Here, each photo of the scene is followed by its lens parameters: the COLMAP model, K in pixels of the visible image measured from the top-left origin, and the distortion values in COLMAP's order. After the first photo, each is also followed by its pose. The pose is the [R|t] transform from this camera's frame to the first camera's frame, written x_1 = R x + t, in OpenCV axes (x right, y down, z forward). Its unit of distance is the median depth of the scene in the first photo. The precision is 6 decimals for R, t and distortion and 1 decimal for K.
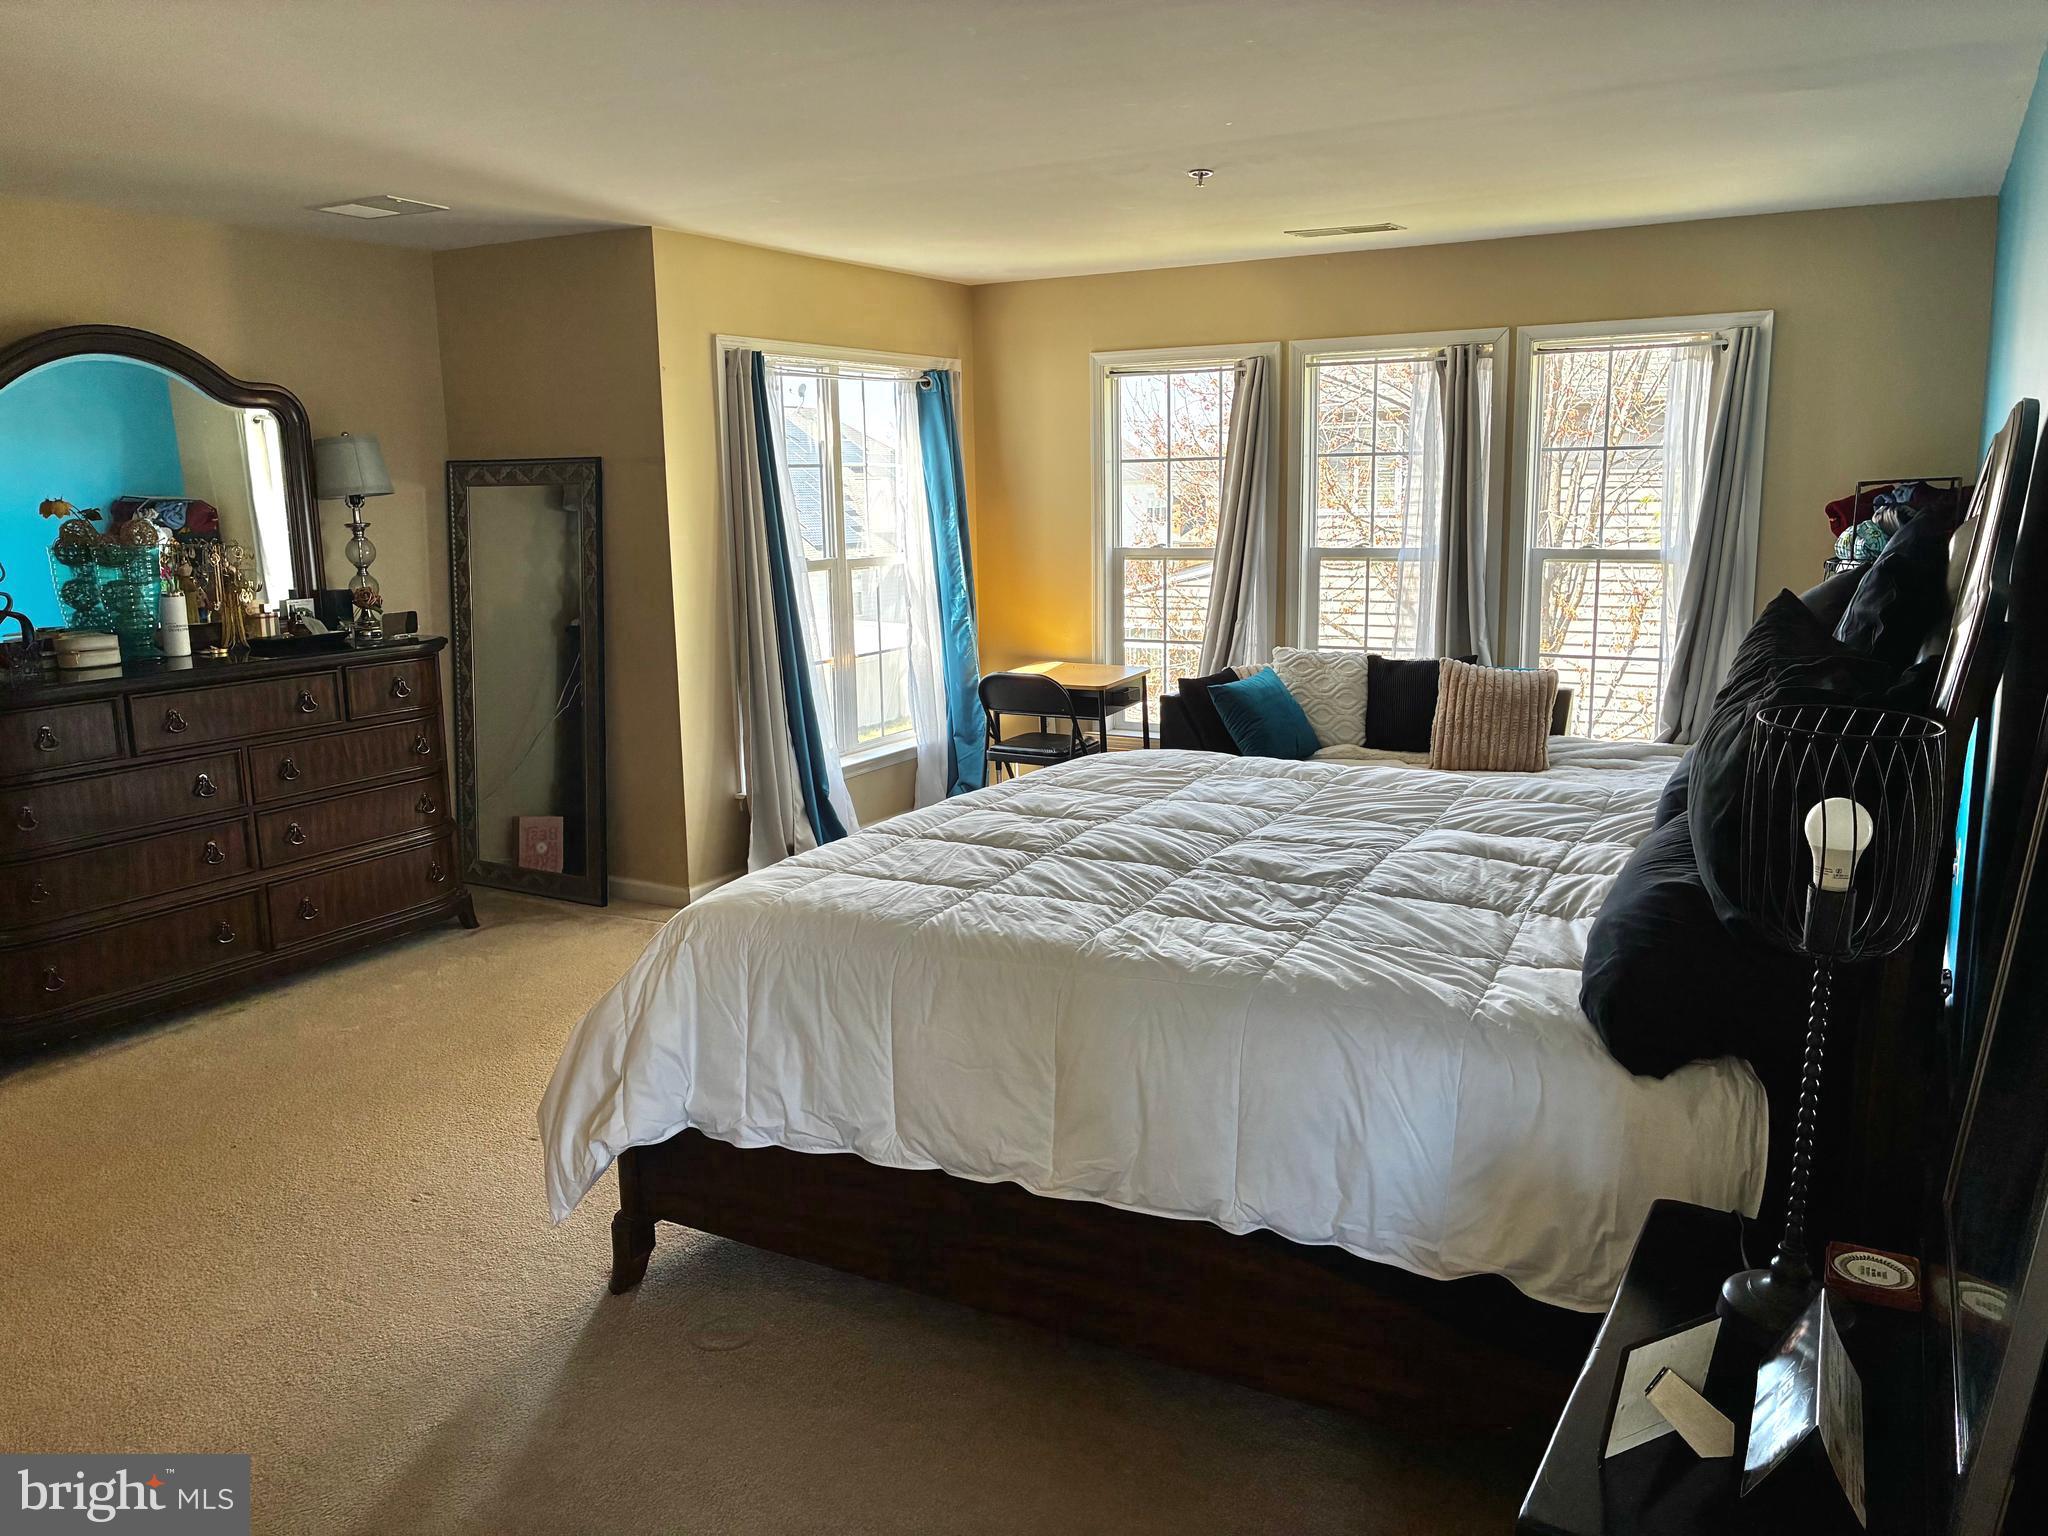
lens RADIAL K [[1552.6, 0, 1021.3], [0, 1552.6, 766.1], [0, 0, 1]] dist [0.045205, -0.046544]
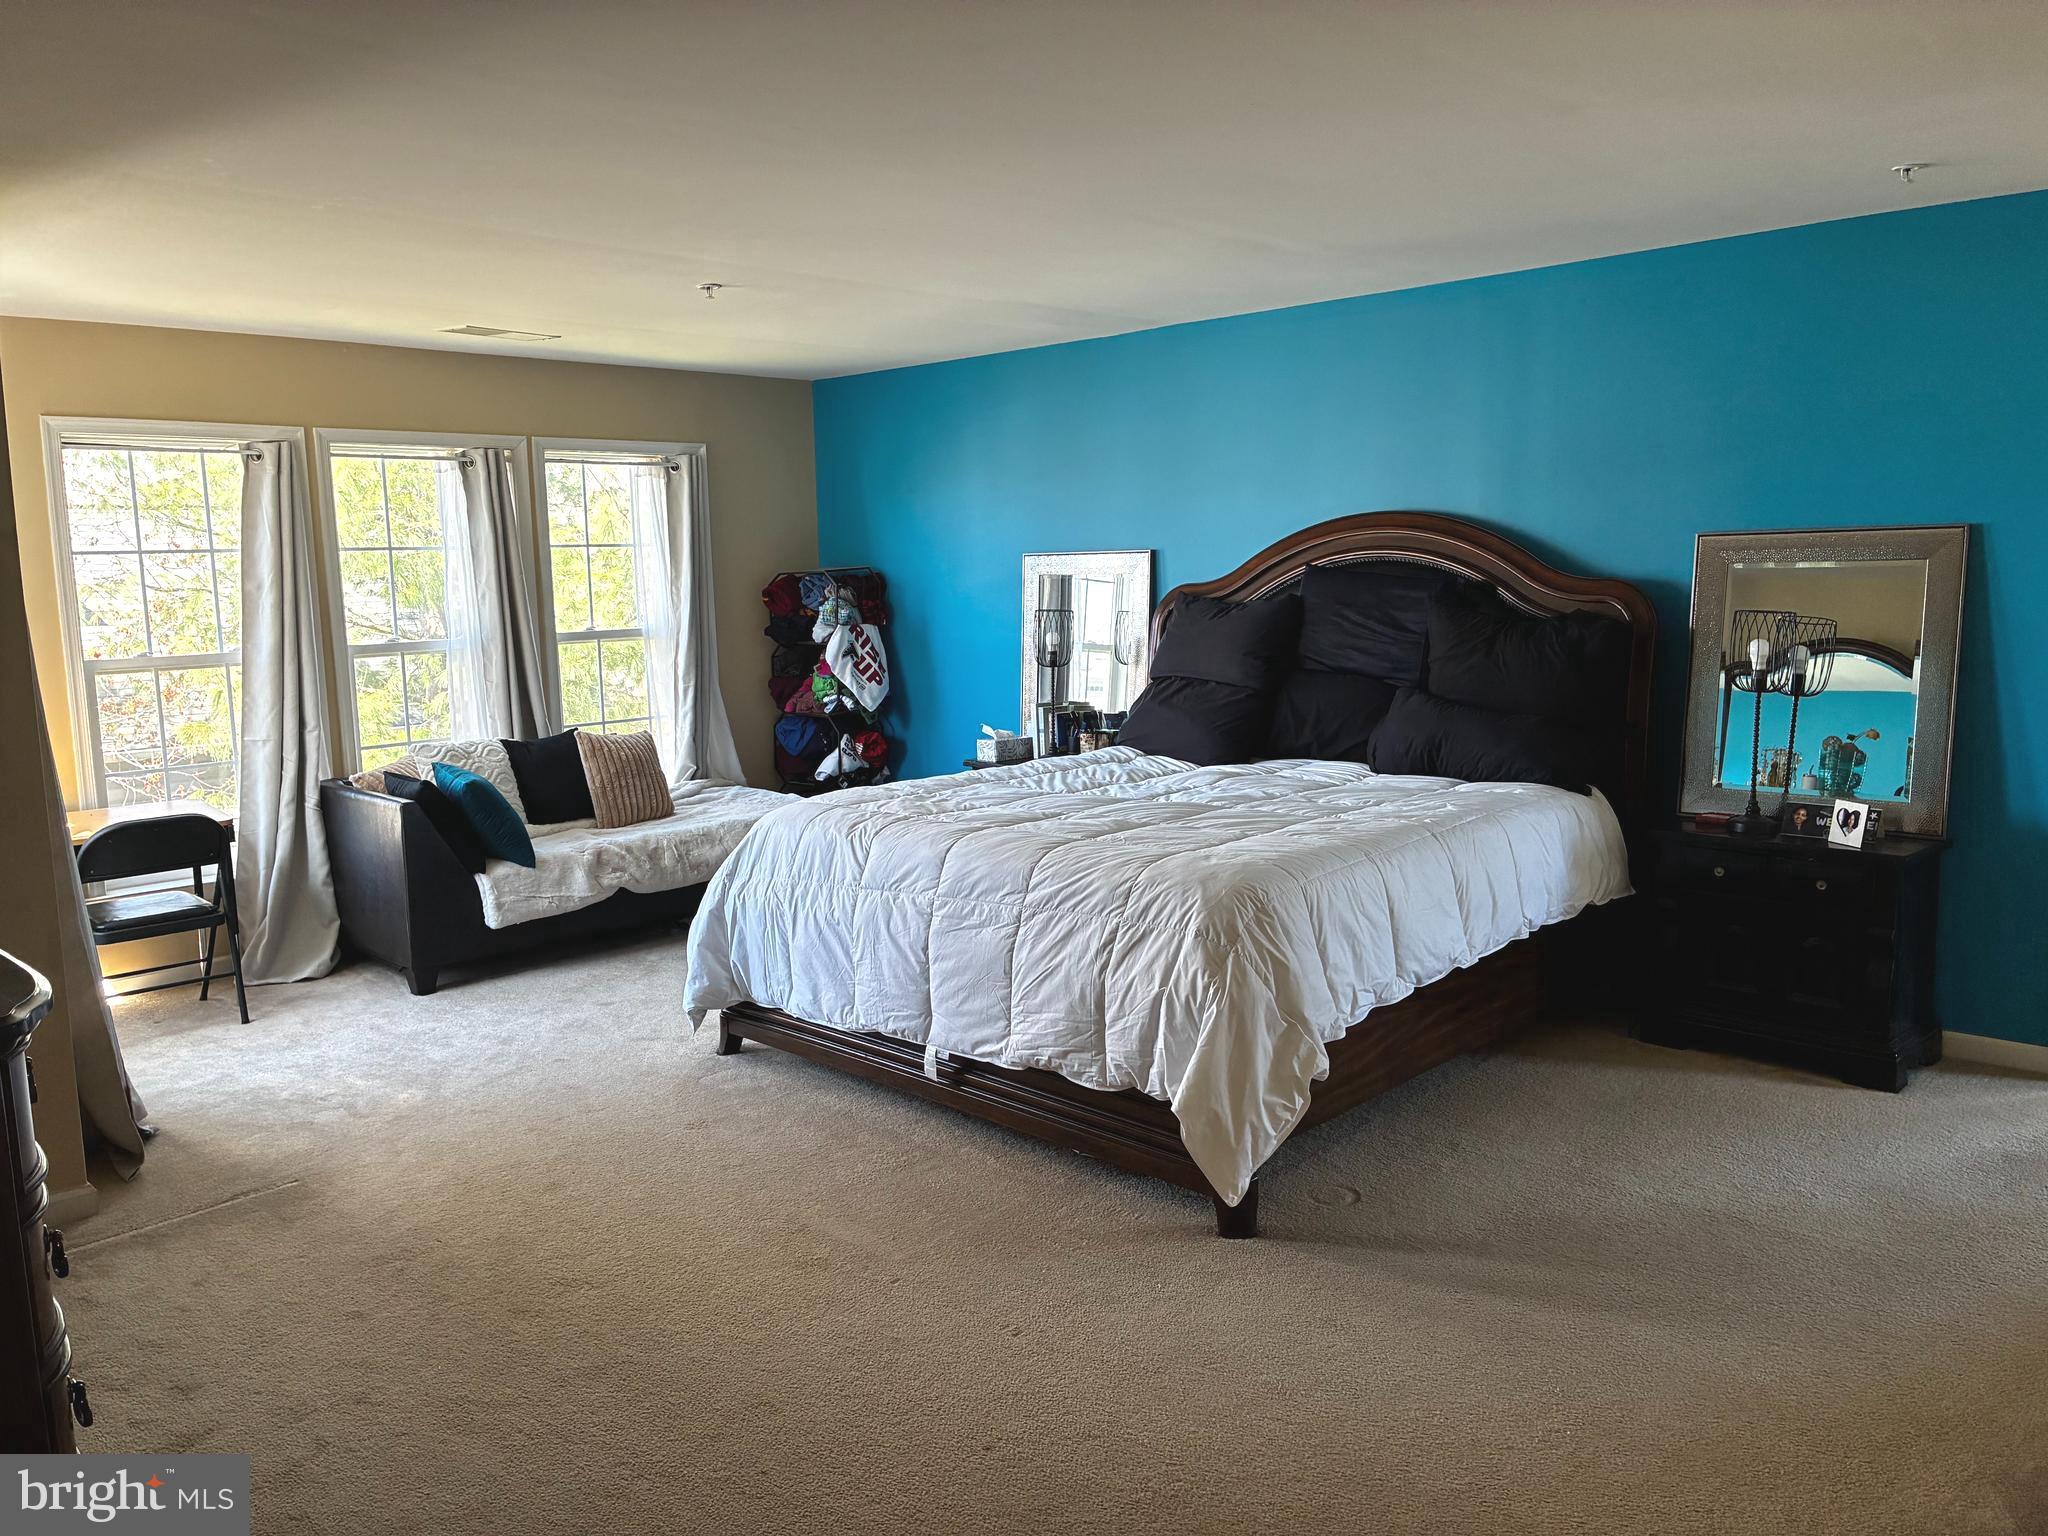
lens RADIAL K [[1552.6, 0, 1022.5], [0, 1552.6, 773.8], [0, 0, 1]] dist [0.045205, -0.046544]
pose [[0.254559, -0.128292, 0.958510, -0.657394], [0.195288, 0.977561, 0.078978, -0.060606], [-0.947134, 0.167081, 0.273900, 0.376597]]
